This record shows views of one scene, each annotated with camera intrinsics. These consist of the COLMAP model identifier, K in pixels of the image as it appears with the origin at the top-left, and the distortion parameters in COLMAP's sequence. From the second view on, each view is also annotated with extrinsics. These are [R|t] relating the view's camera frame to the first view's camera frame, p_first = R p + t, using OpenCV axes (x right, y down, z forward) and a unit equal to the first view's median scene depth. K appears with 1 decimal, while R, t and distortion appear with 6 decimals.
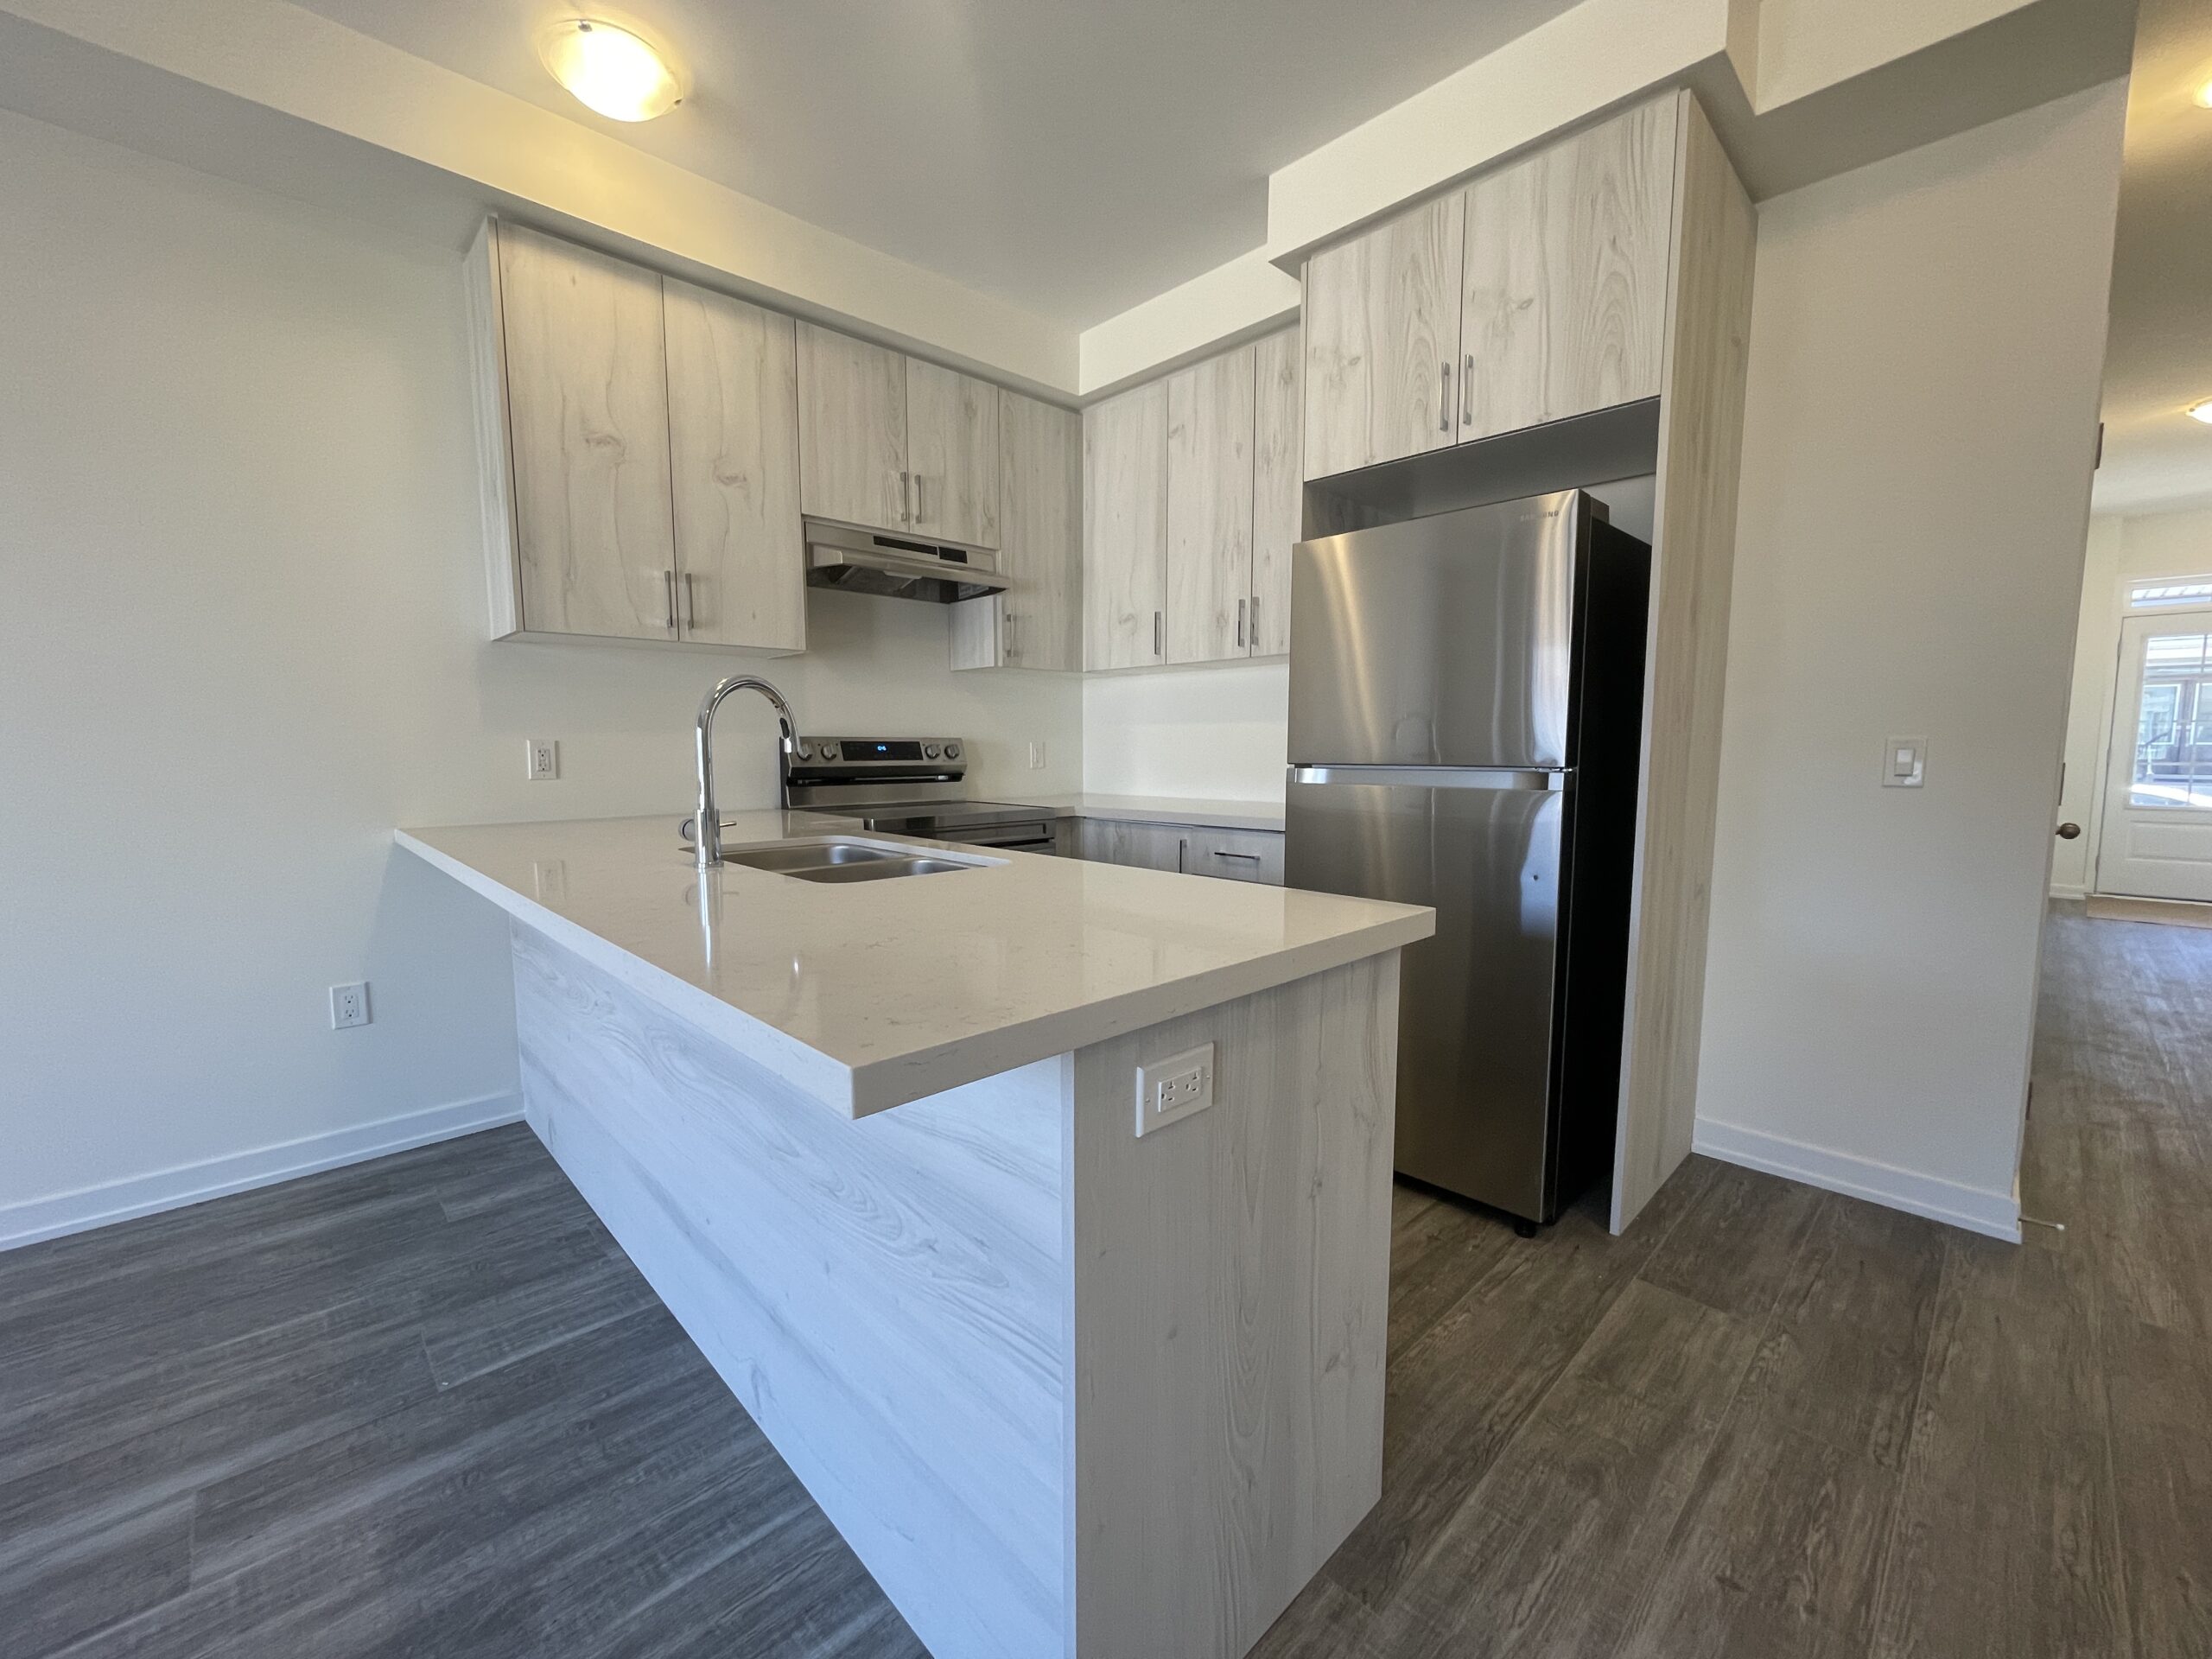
lens RADIAL K [[895.4, 0, 1102.5], [0, 895.4, 836.2], [0, 0, 1]] dist [-0.000170, -0.000493]
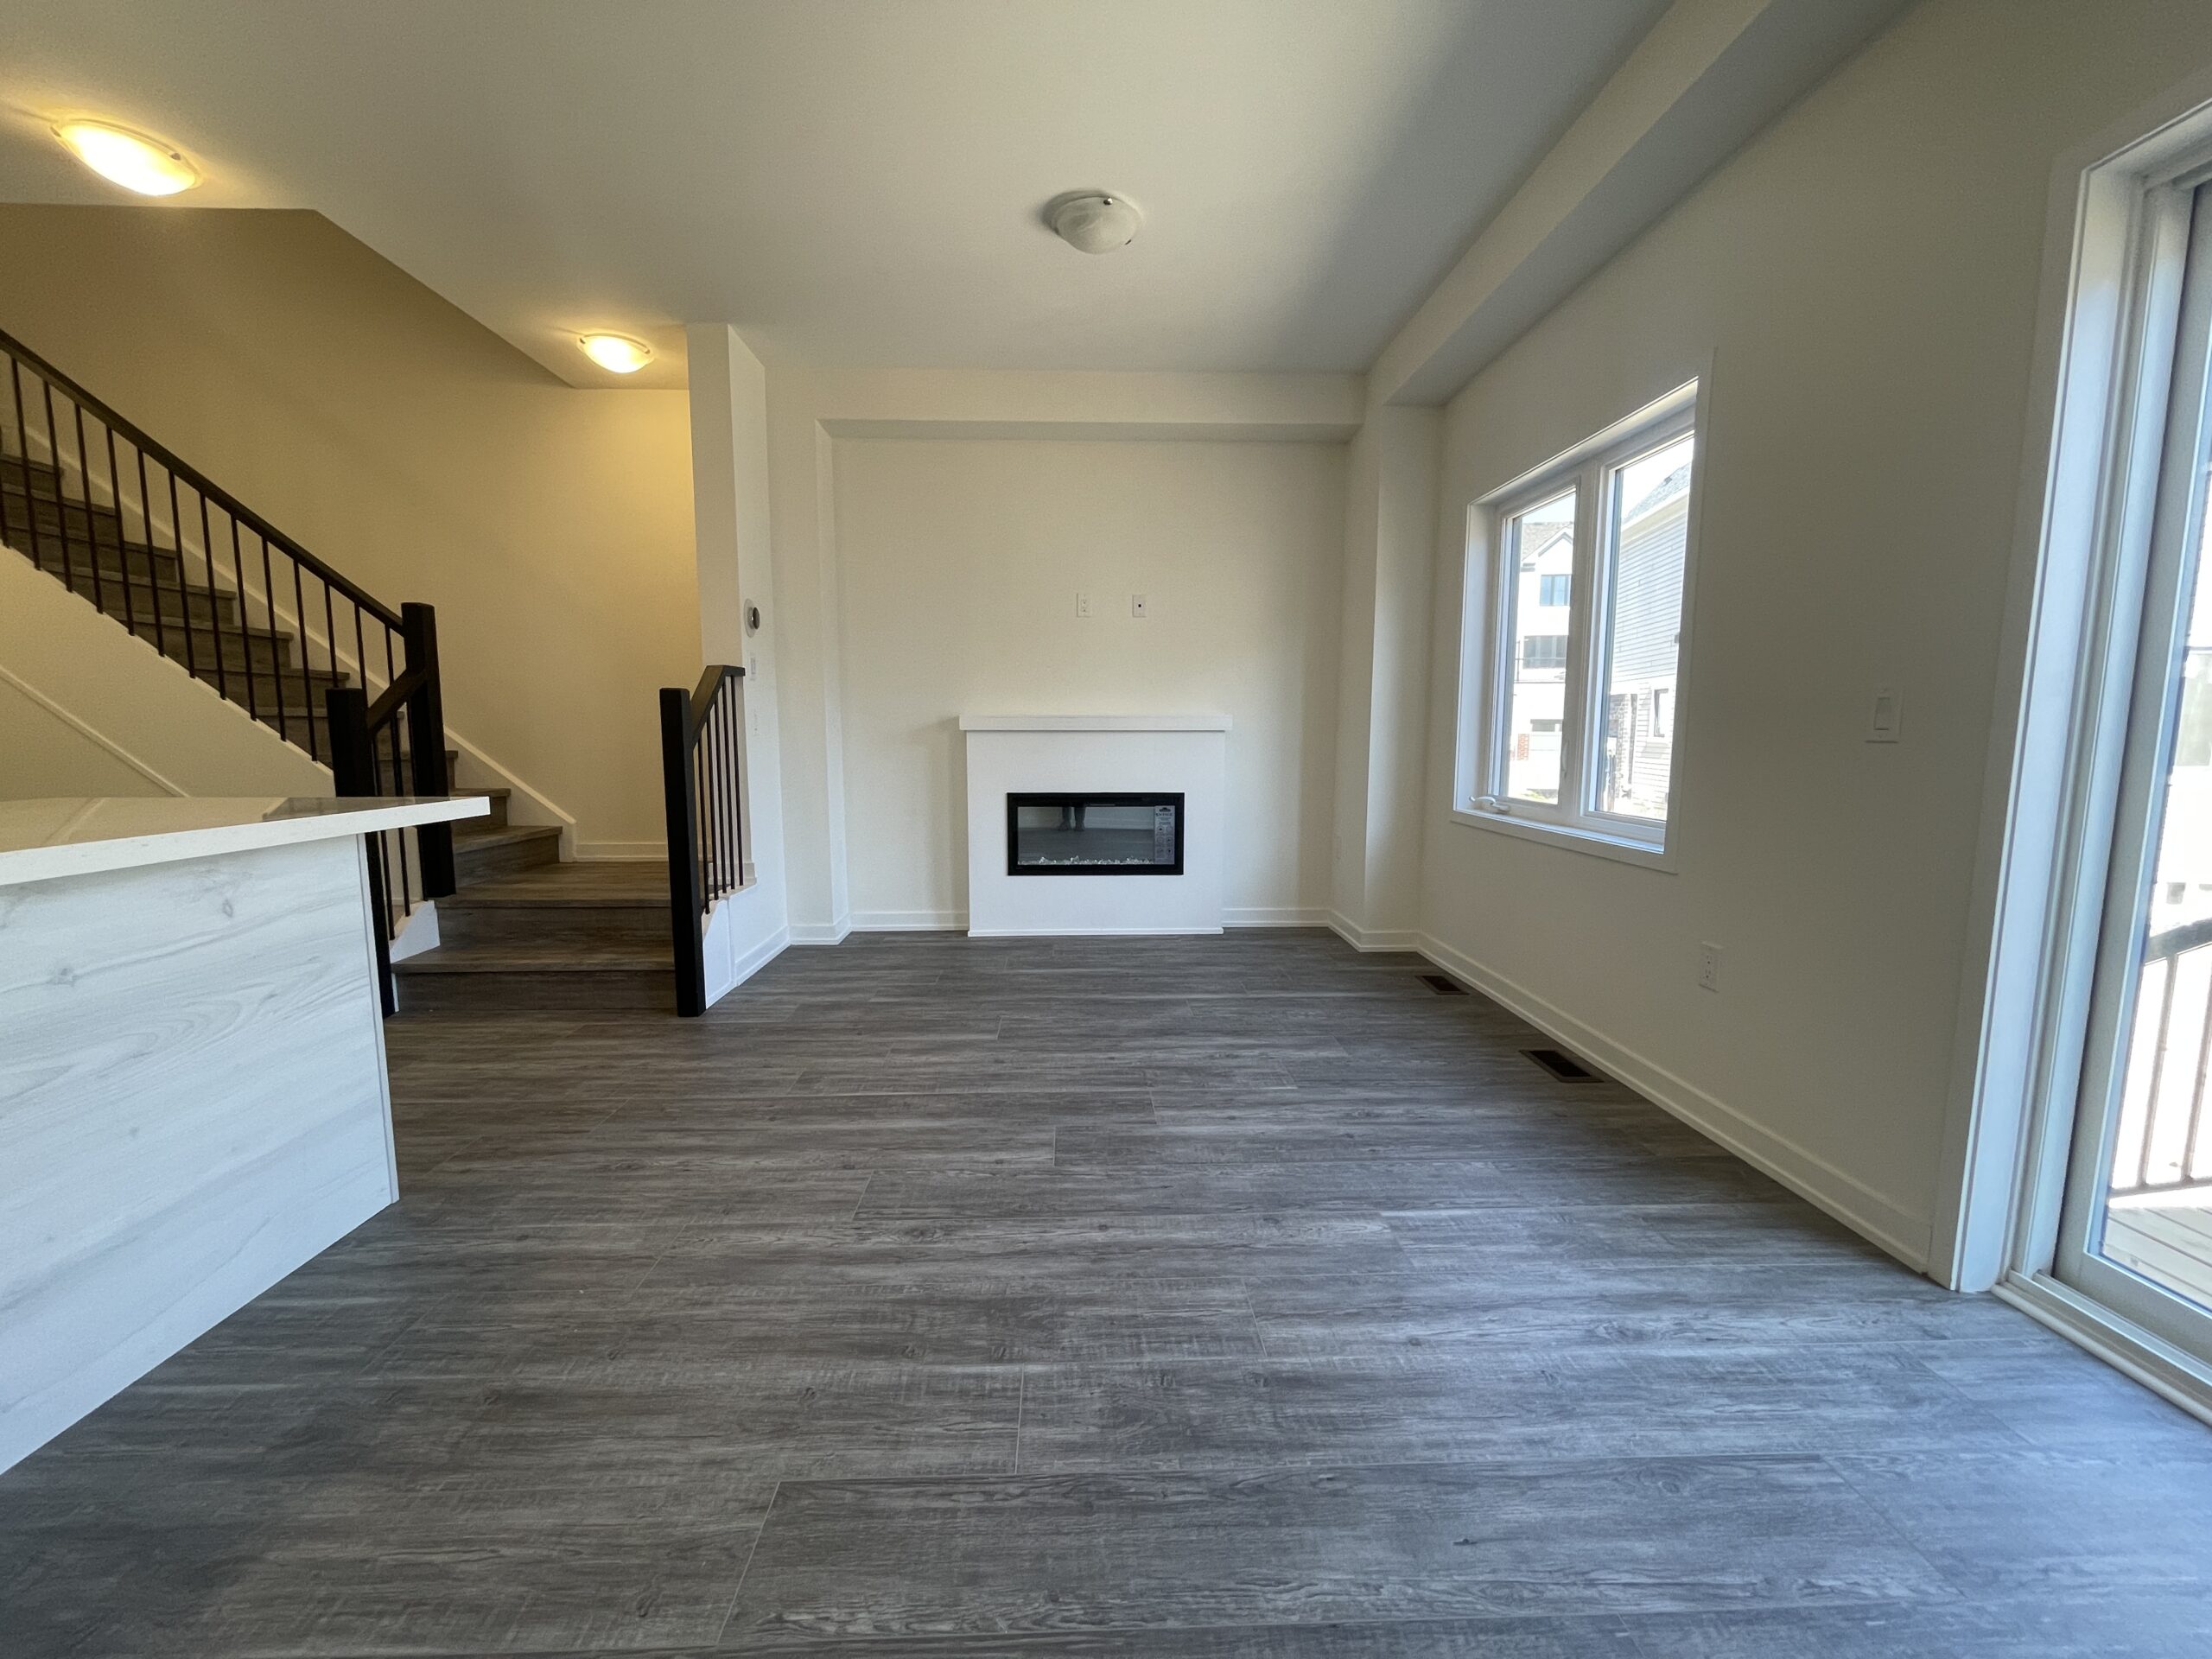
lens RADIAL K [[895.4, 0, 1101.6], [0, 895.4, 836.9], [0, 0, 1]] dist [-0.000170, -0.000493]
pose [[-0.745760, -0.077870, 0.661648, -0.927999], [0.067394, 0.979233, 0.191208, -0.013238], [-0.662797, 0.187187, -0.725025, 0.441833]]
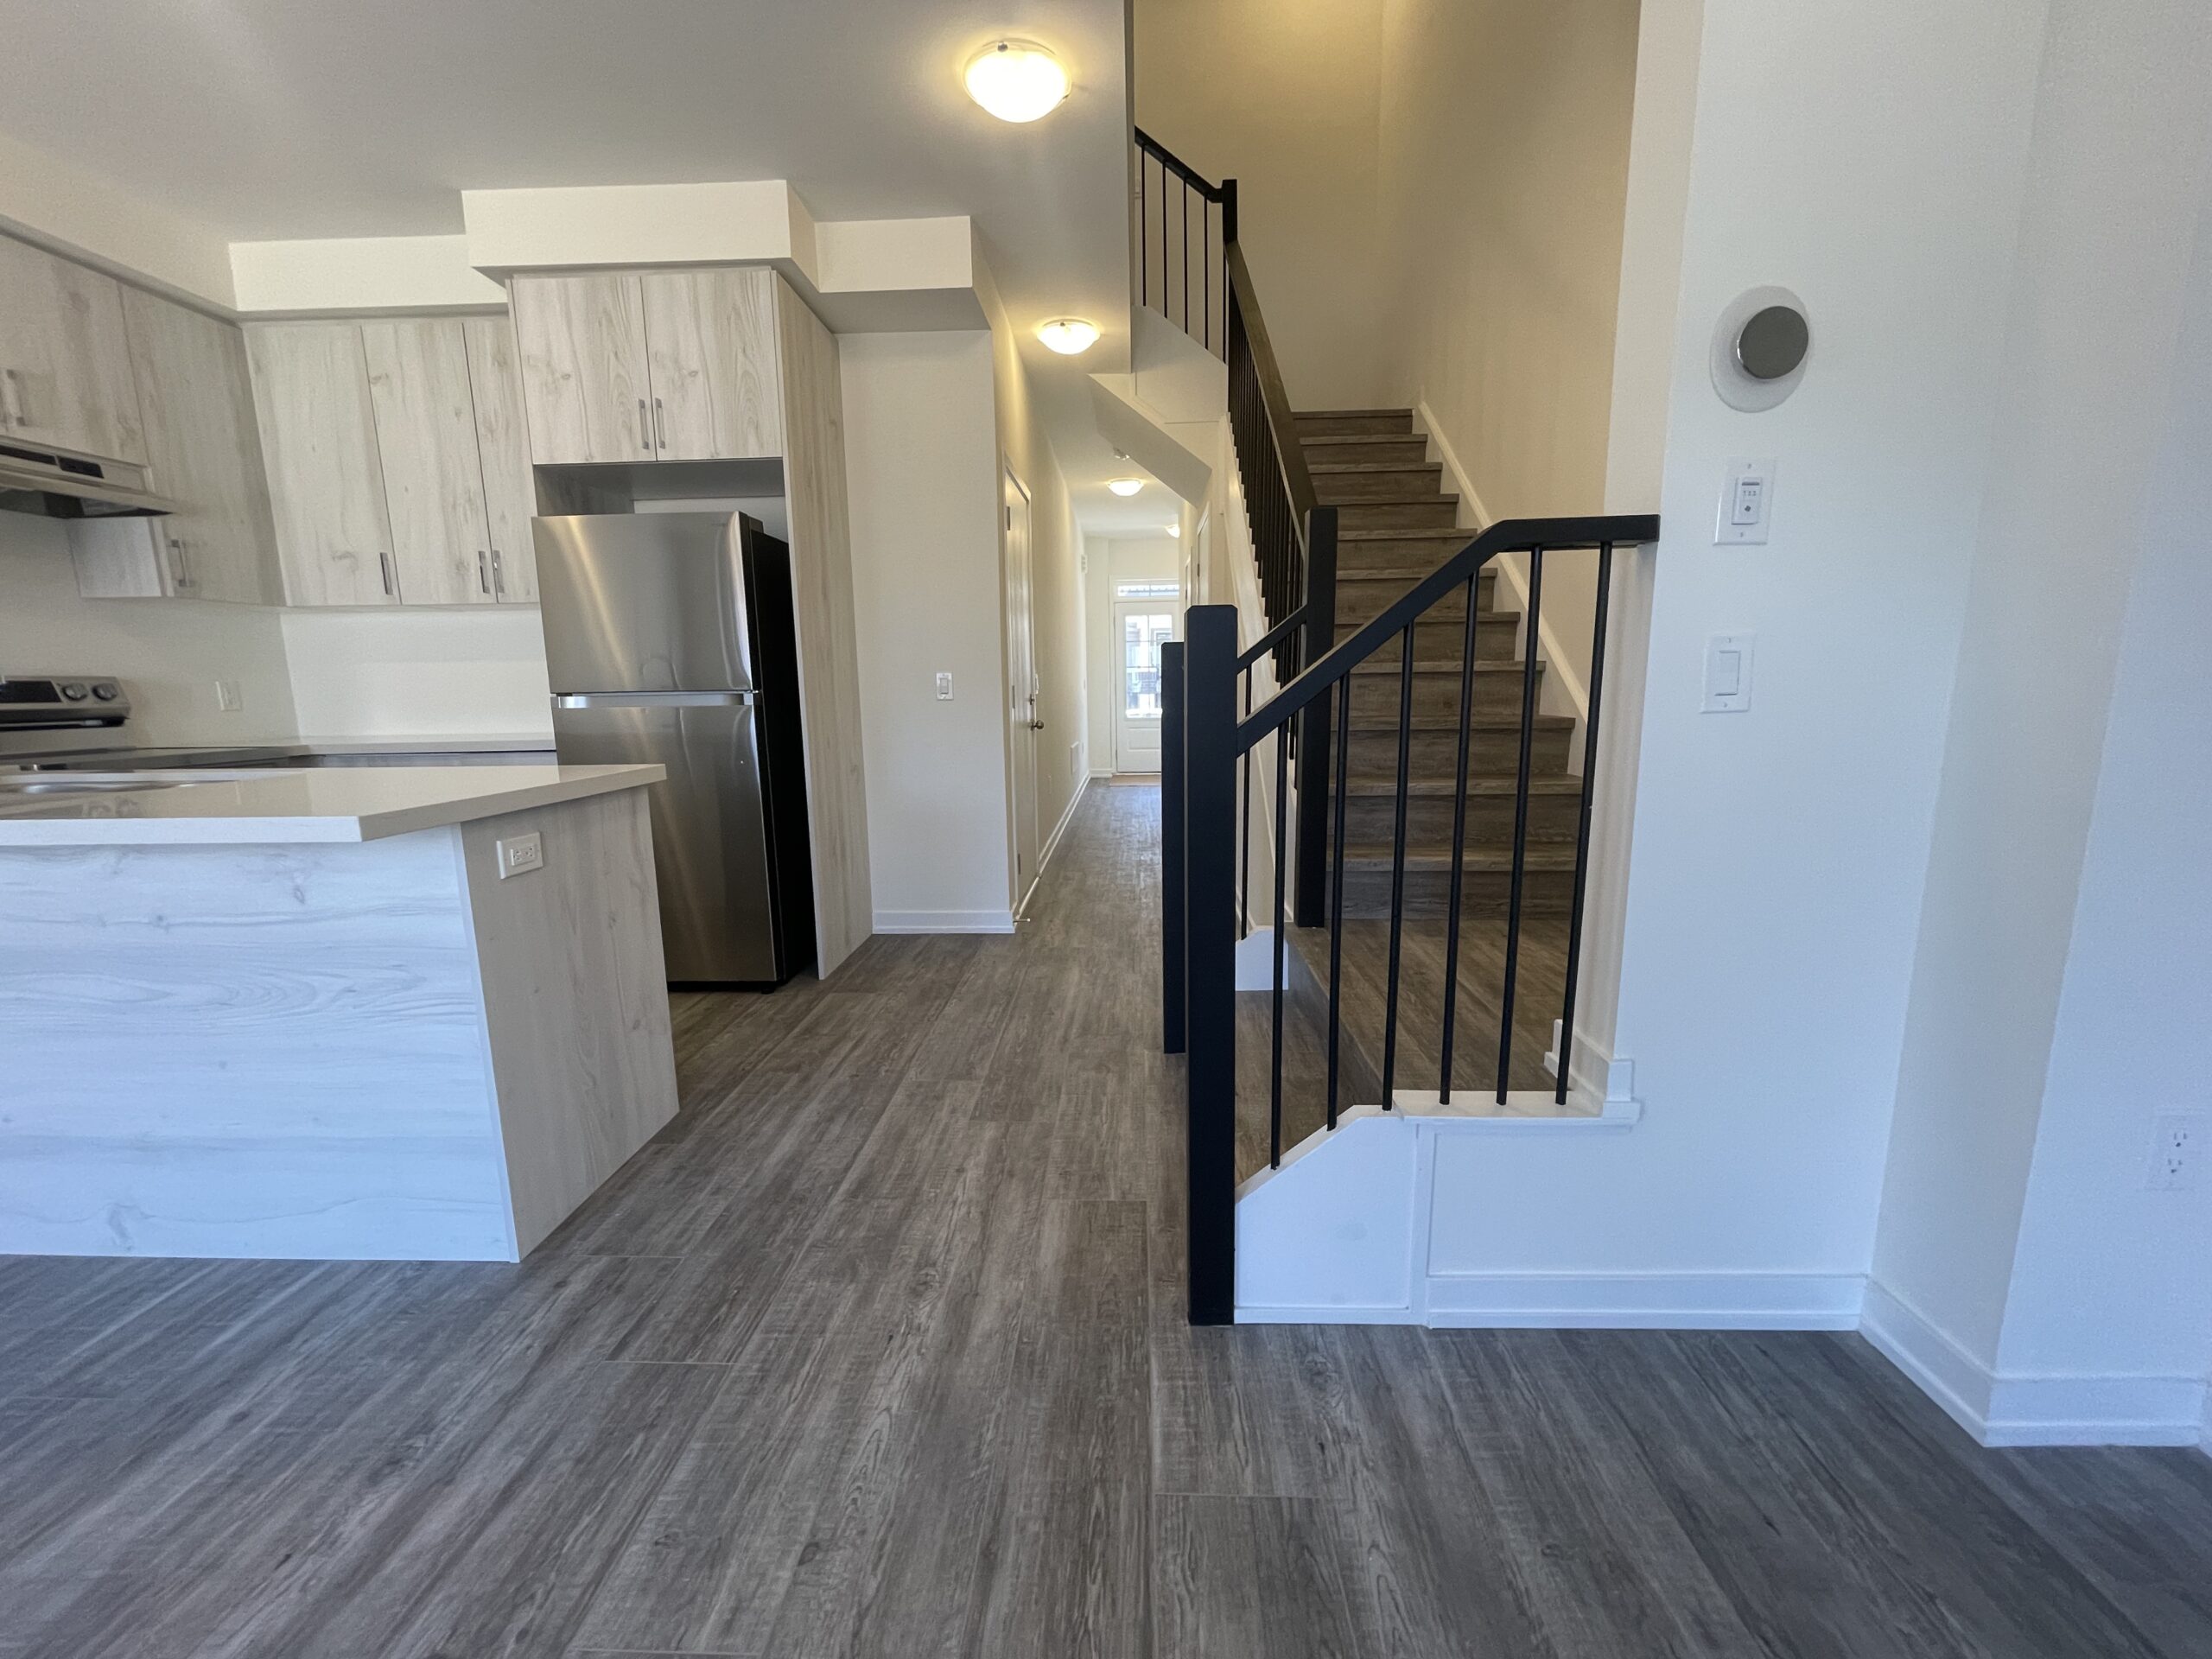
lens RADIAL K [[895.4, 0, 1101.9], [0, 895.4, 835.2], [0, 0, 1]] dist [-0.000170, -0.000493]
pose [[0.719590, -0.124708, 0.683110, -0.109597], [0.084141, 0.992152, 0.092492, 0.059854], [-0.689283, -0.009079, 0.724435, -0.410741]]
